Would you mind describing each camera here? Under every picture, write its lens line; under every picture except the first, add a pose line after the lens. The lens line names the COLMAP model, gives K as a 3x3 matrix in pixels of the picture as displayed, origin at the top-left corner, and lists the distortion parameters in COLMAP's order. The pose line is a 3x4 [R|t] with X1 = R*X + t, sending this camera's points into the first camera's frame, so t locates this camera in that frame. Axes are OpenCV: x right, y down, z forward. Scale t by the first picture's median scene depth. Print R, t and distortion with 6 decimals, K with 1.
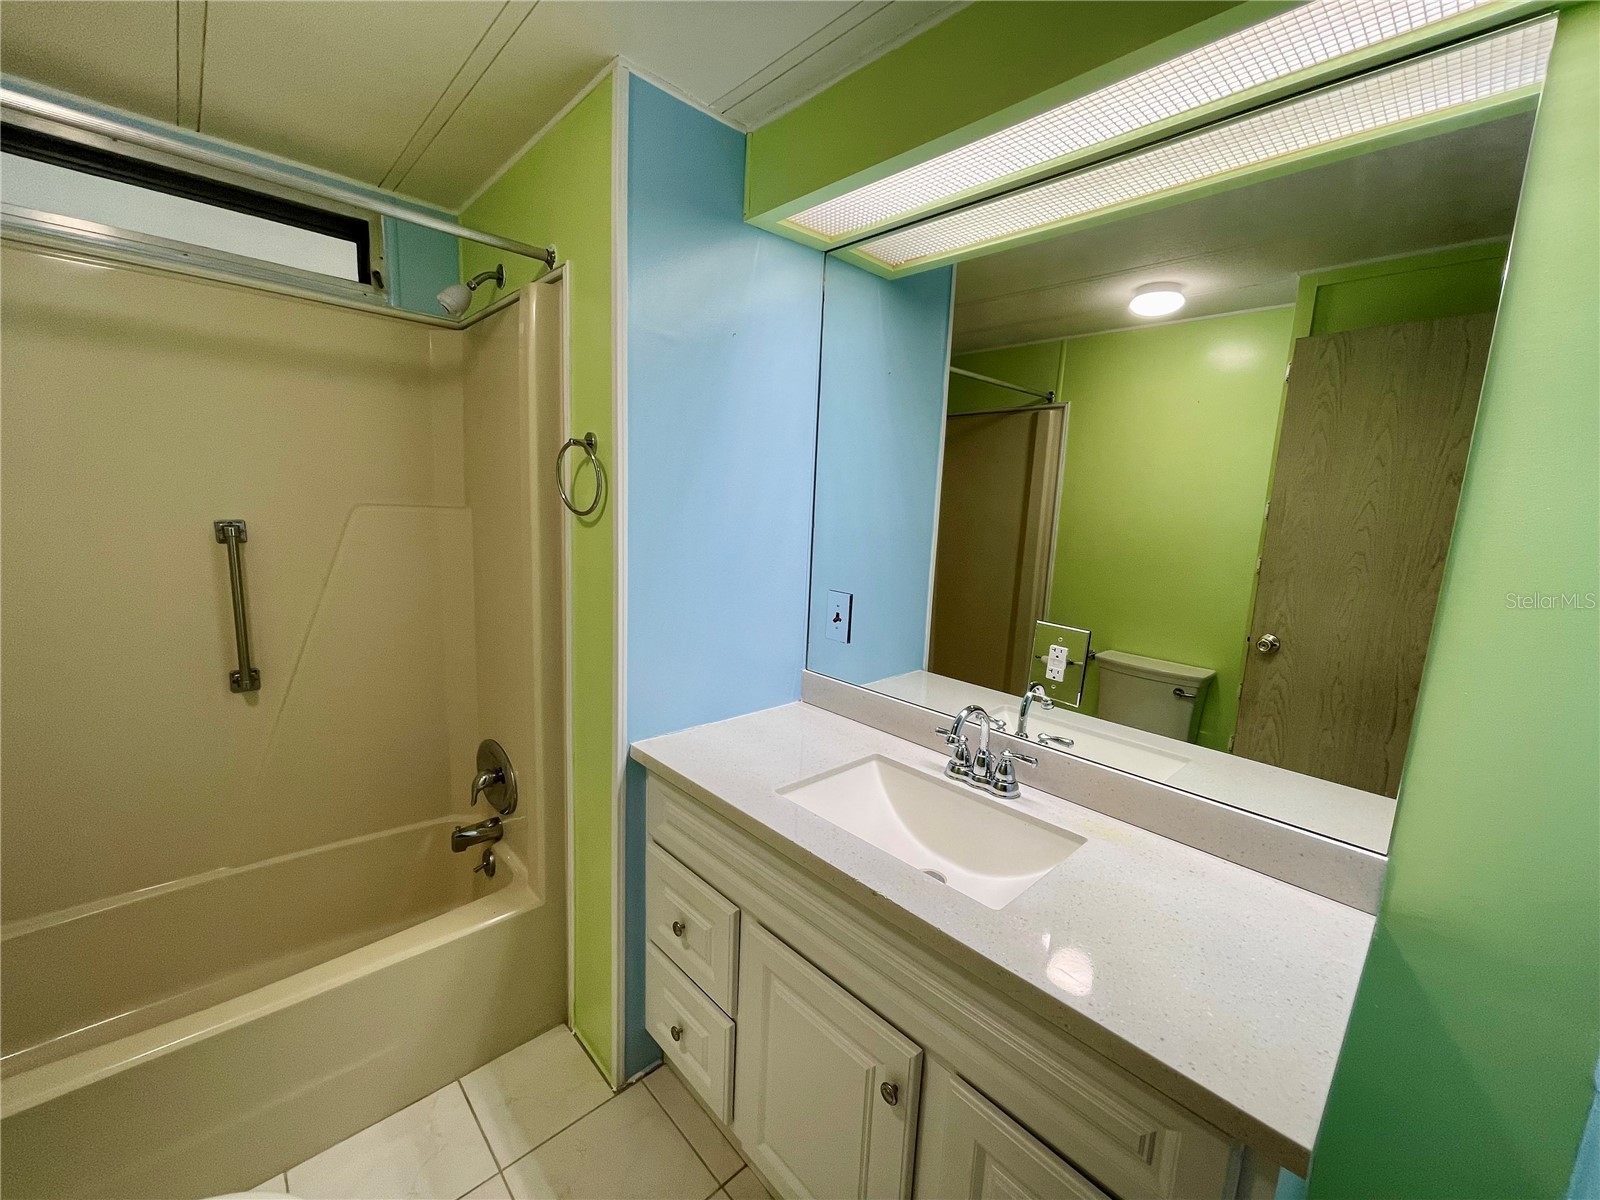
lens RADIAL K [[647.1, 0, 796.6], [0, 647.1, 599.8], [0, 0, 1]] dist [0.003574, 0.000470]
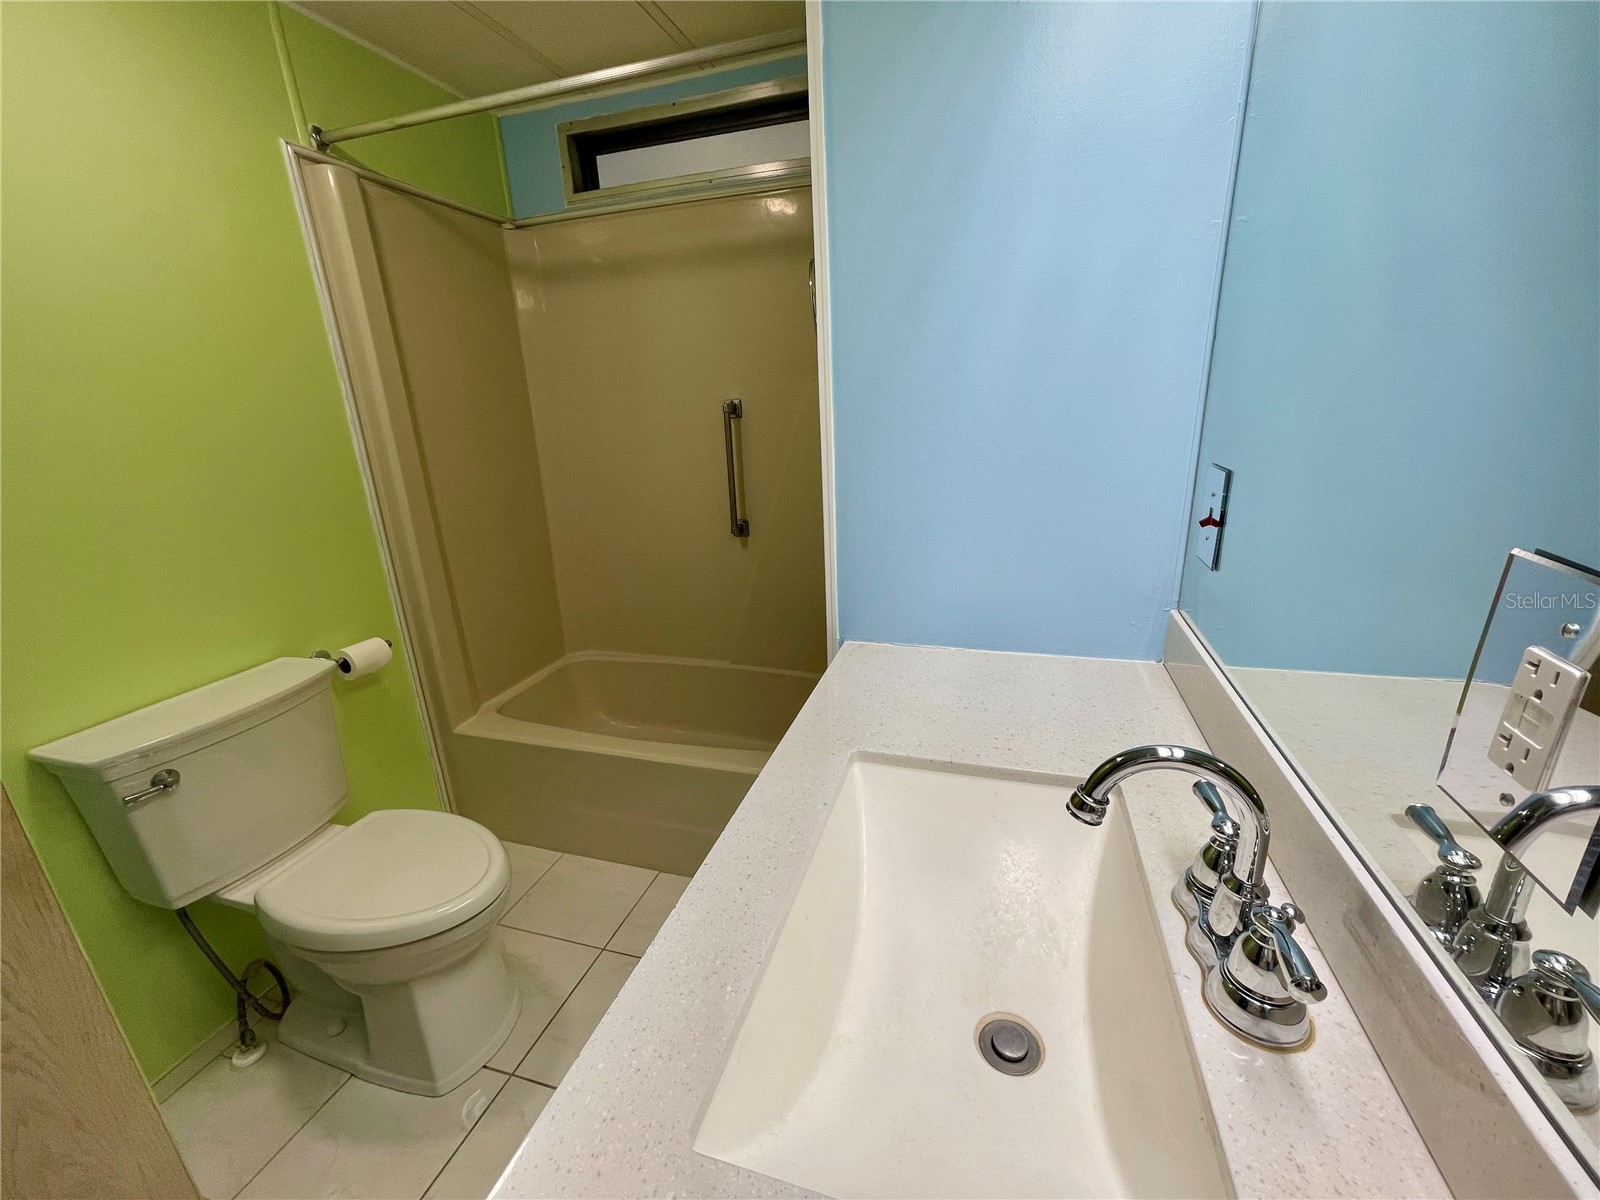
lens RADIAL K [[647.1, 0, 801.8], [0, 647.1, 605.1], [0, 0, 1]] dist [0.003574, 0.000470]
pose [[0.496805, 0.200641, -0.844351, 0.349560], [-0.073848, 0.979153, 0.189222, 0.022890], [0.864714, -0.031653, 0.501265, 0.473301]]
